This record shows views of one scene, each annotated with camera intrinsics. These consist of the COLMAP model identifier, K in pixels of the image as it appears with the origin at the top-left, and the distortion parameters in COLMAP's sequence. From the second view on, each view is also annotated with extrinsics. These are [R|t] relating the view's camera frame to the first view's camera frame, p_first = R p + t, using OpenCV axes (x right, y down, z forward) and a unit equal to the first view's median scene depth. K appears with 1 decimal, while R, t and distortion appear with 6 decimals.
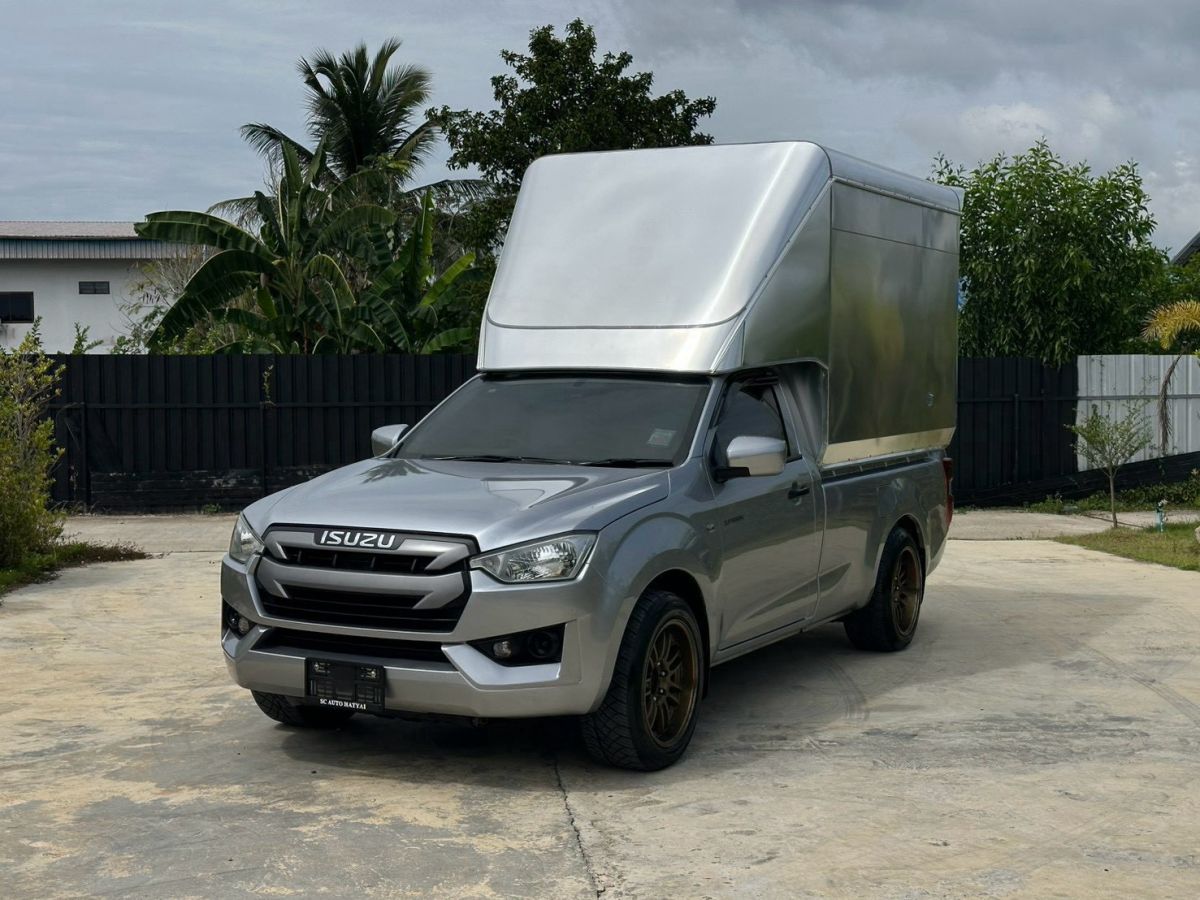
lens RADIAL K [[1667.3, 0, 600.0], [0, 1667.3, 450.0], [0, 0, 1]] dist [0.220570, -0.512951]
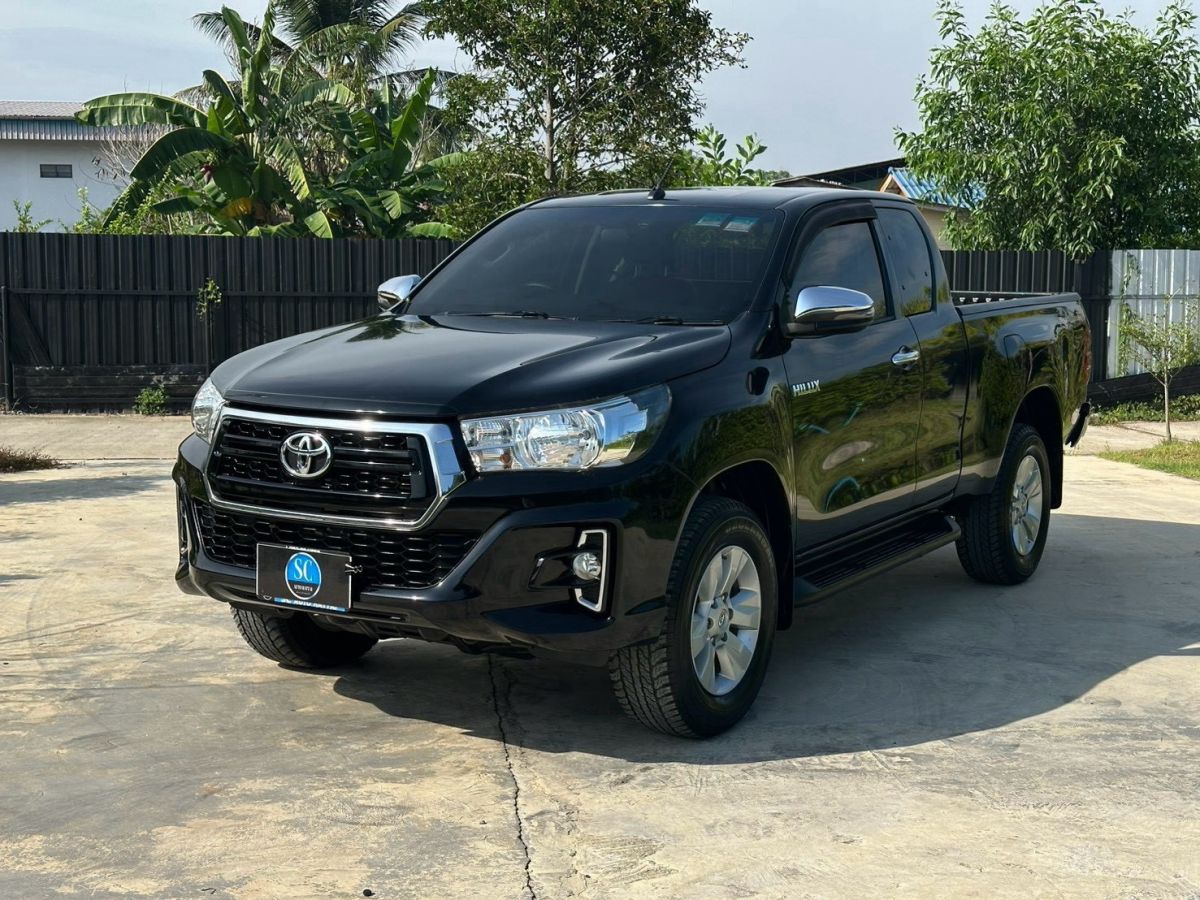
lens RADIAL K [[1667.3, 0, 600.0], [0, 1667.3, 450.0], [0, 0, 1]] dist [0.220570, -0.512951]
pose [[0.999881, 0.011970, 0.009731, -0.000064], [-0.012526, 0.998161, 0.059318, 0.000801], [-0.009003, -0.059432, 0.998192, 0.117642]]
